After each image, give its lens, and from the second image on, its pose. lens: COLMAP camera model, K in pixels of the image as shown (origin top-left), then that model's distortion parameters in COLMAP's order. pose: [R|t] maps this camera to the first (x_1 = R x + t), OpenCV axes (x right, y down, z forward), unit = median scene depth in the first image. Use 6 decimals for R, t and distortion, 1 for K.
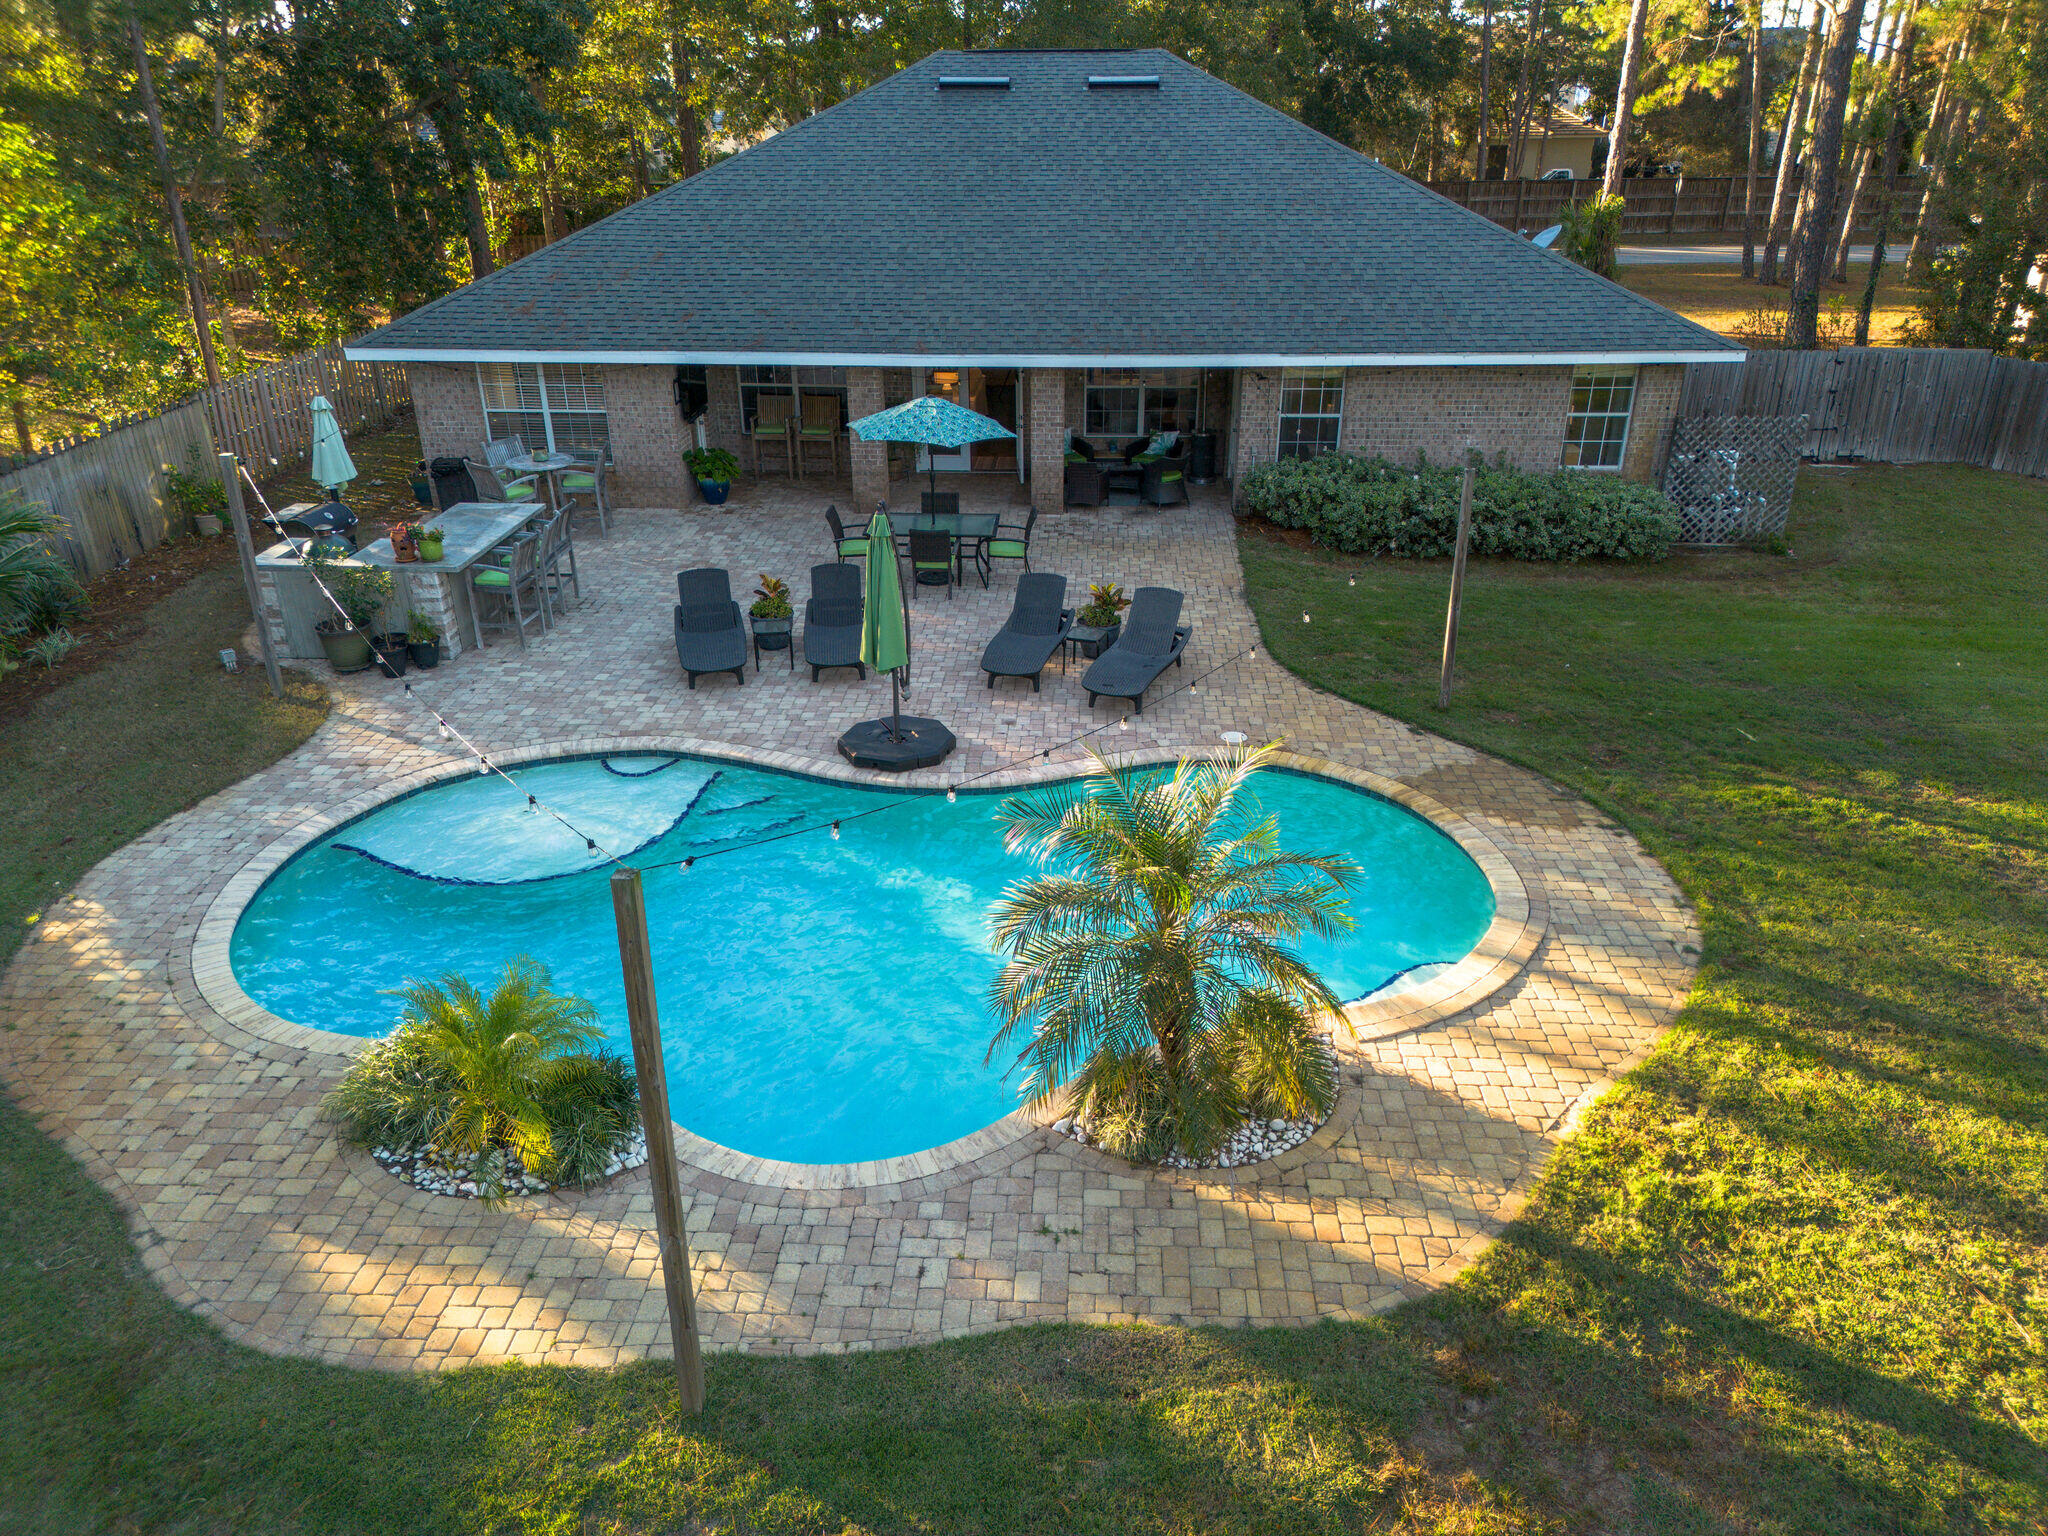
lens RADIAL K [[1429.0, 0, 1034.1], [0, 1429.0, 767.2], [0, 0, 1]] dist [0.080340, -0.081022]
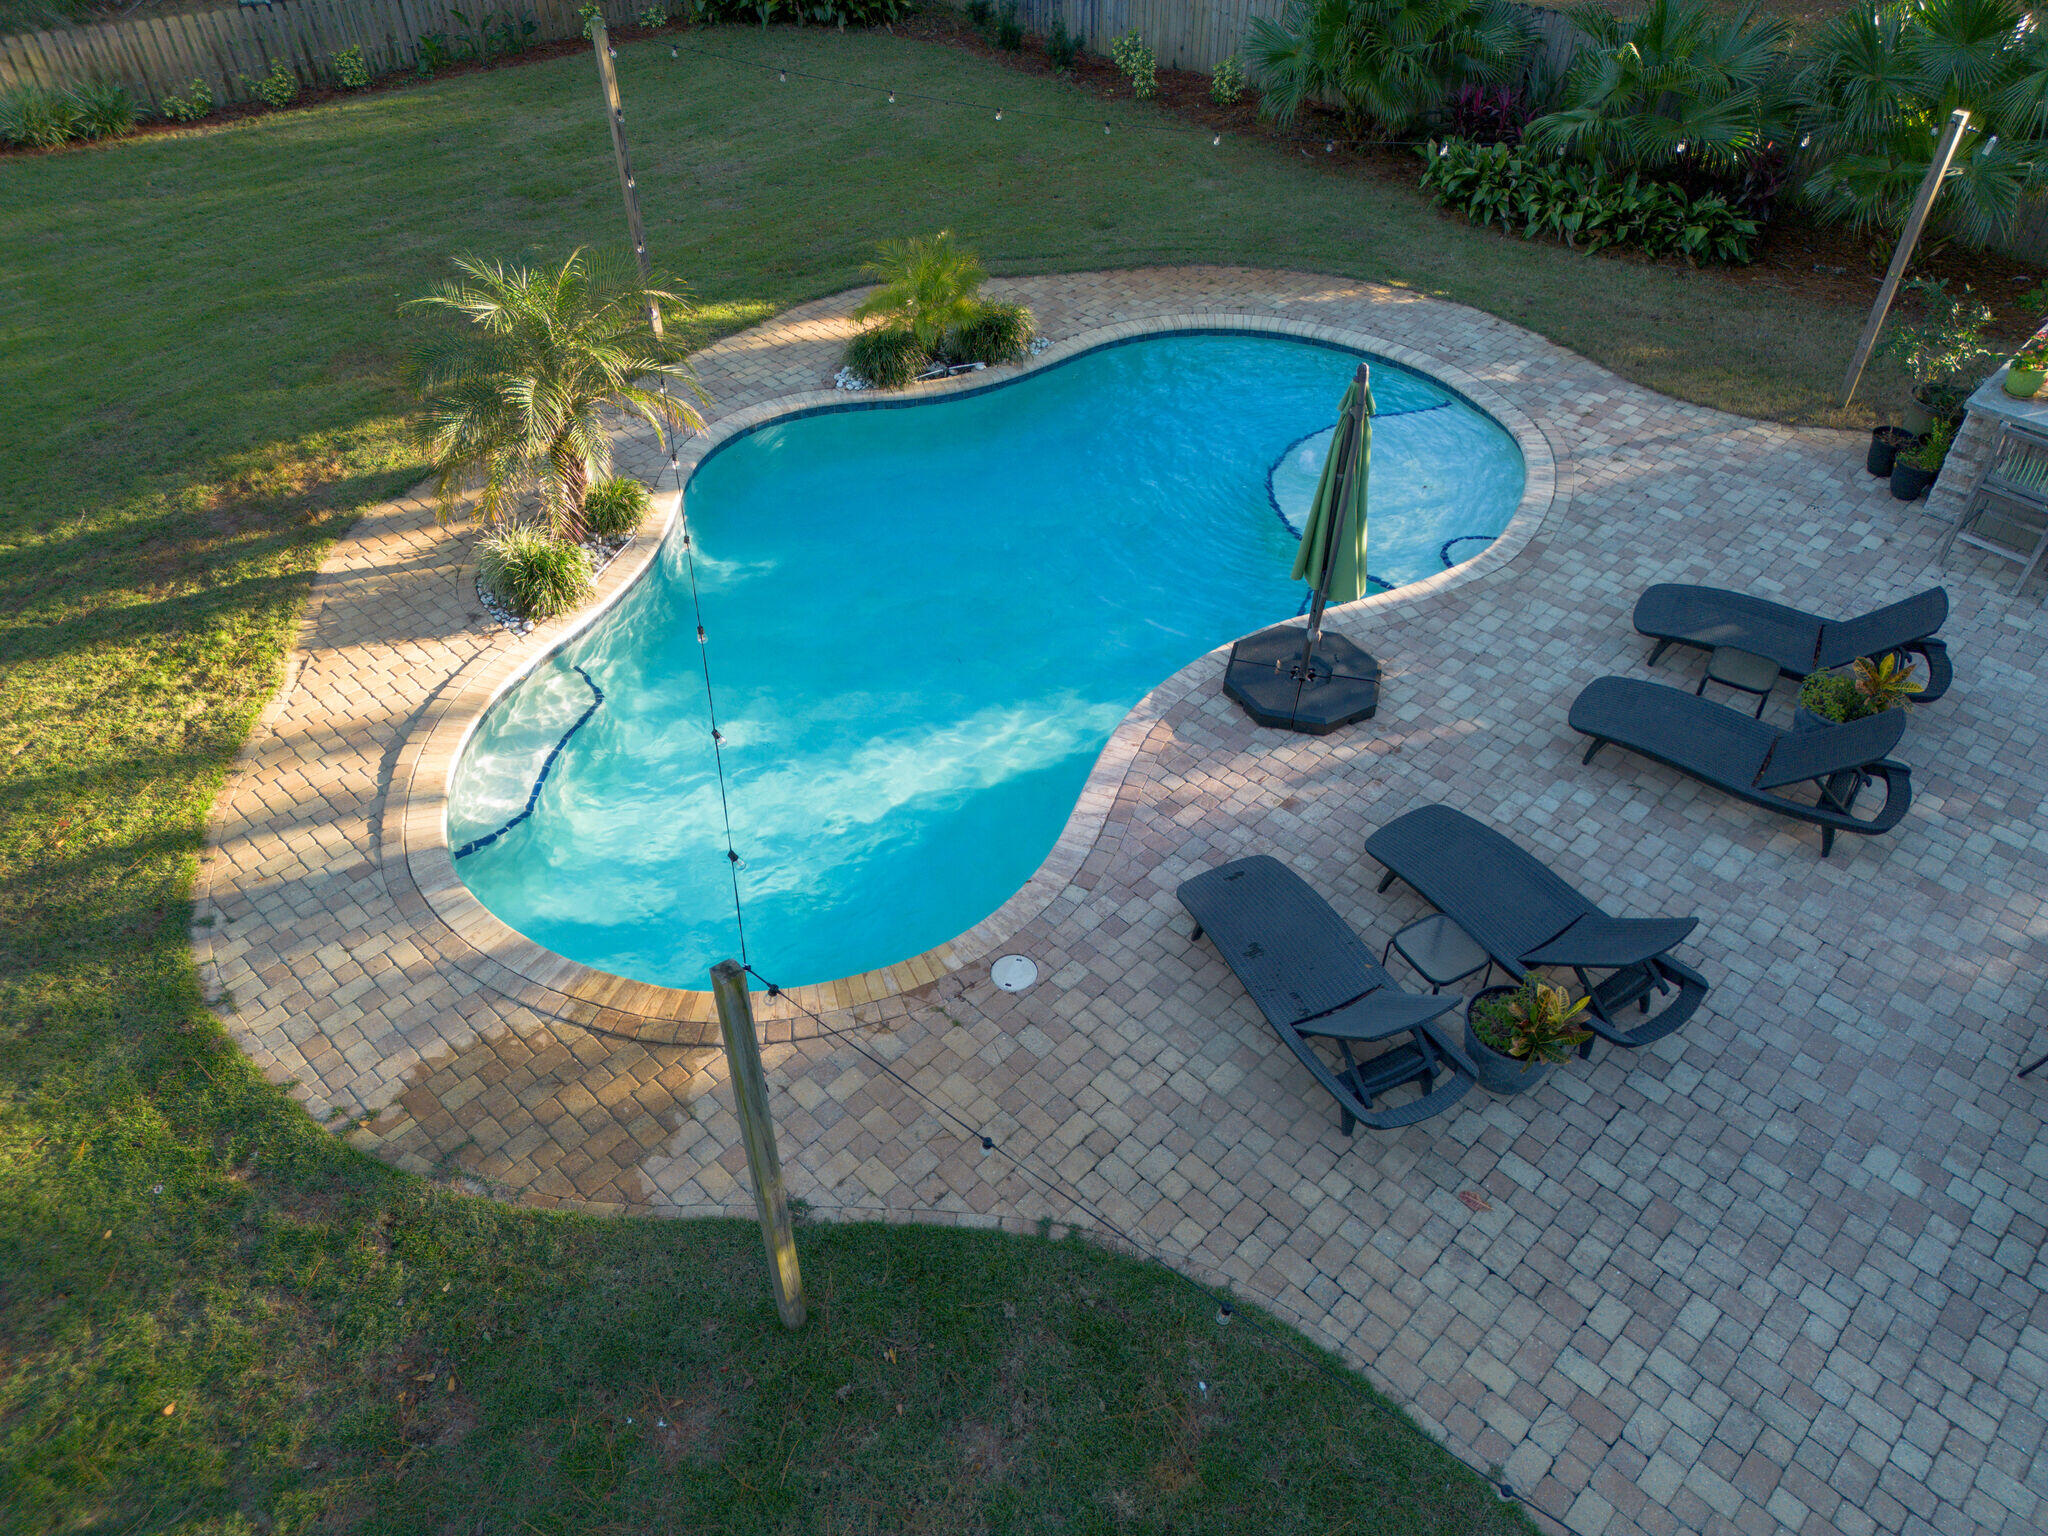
lens RADIAL K [[1429.0, 0, 1034.1], [0, 1429.0, 767.2], [0, 0, 1]] dist [0.080340, -0.081022]
pose [[-0.665315, 0.502734, -0.551919, 0.592639], [-0.307338, 0.489292, 0.816172, -0.772901], [0.680367, 0.712638, -0.171024, 1.498718]]
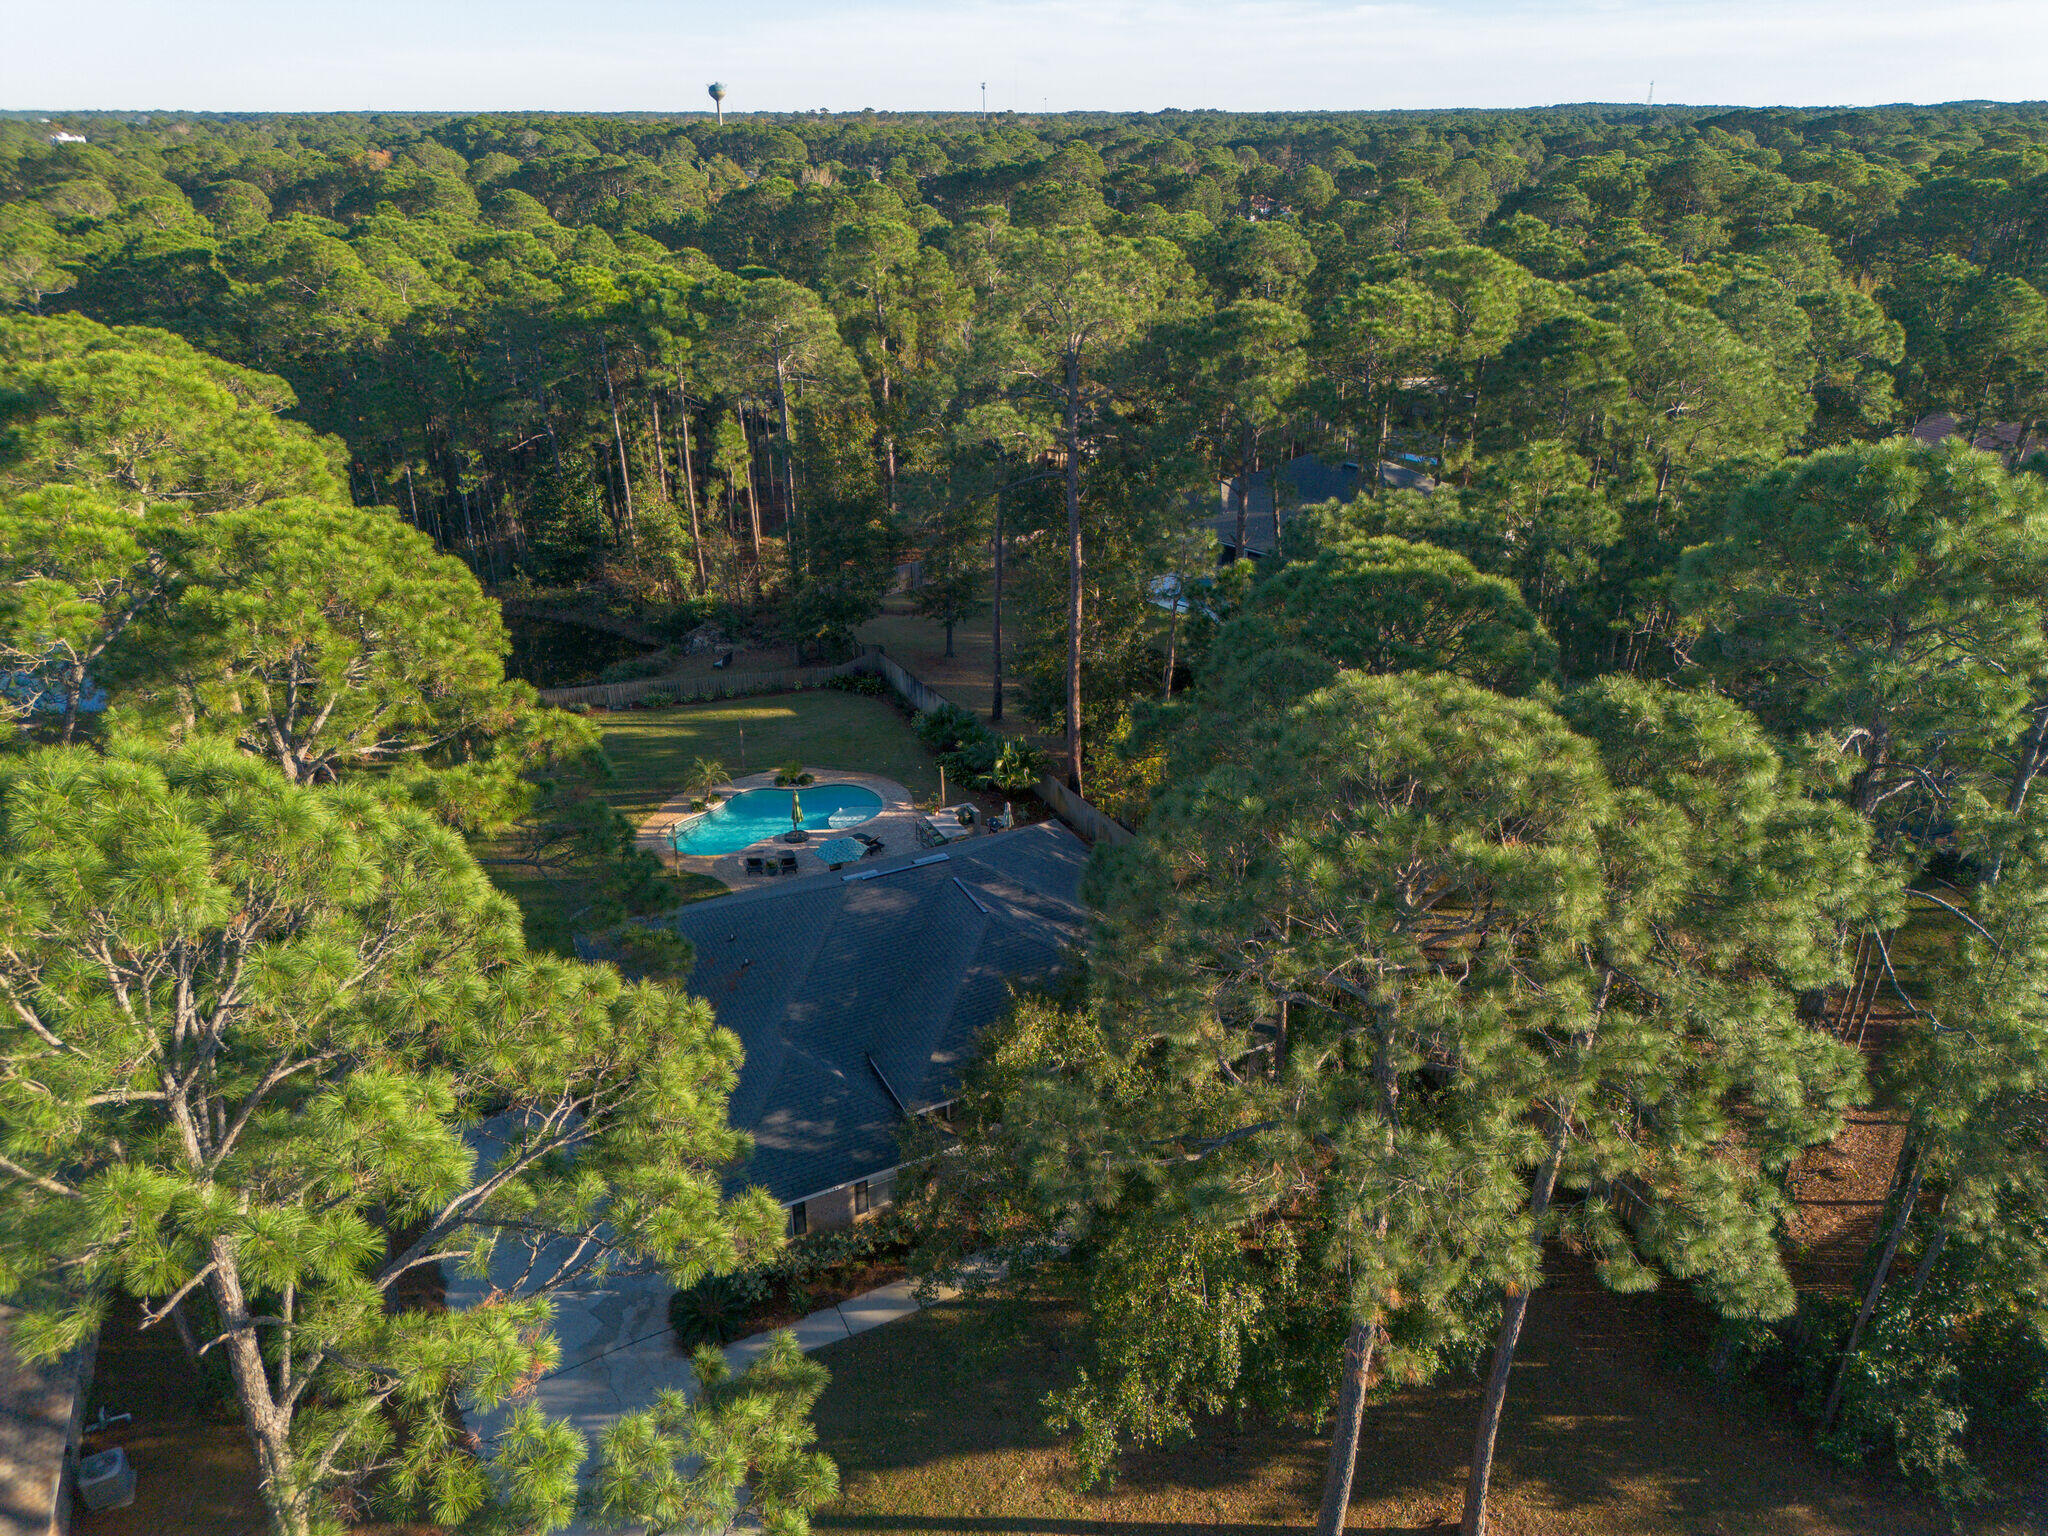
lens RADIAL K [[1429.0, 0, 1034.1], [0, 1429.0, 767.2], [0, 0, 1]] dist [0.080340, -0.081022]
pose [[-0.871593, 0.208840, -0.443521, 1.714188], [-0.200889, 0.673116, 0.711729, -4.991747], [0.447179, 0.709437, -0.544730, 5.141717]]
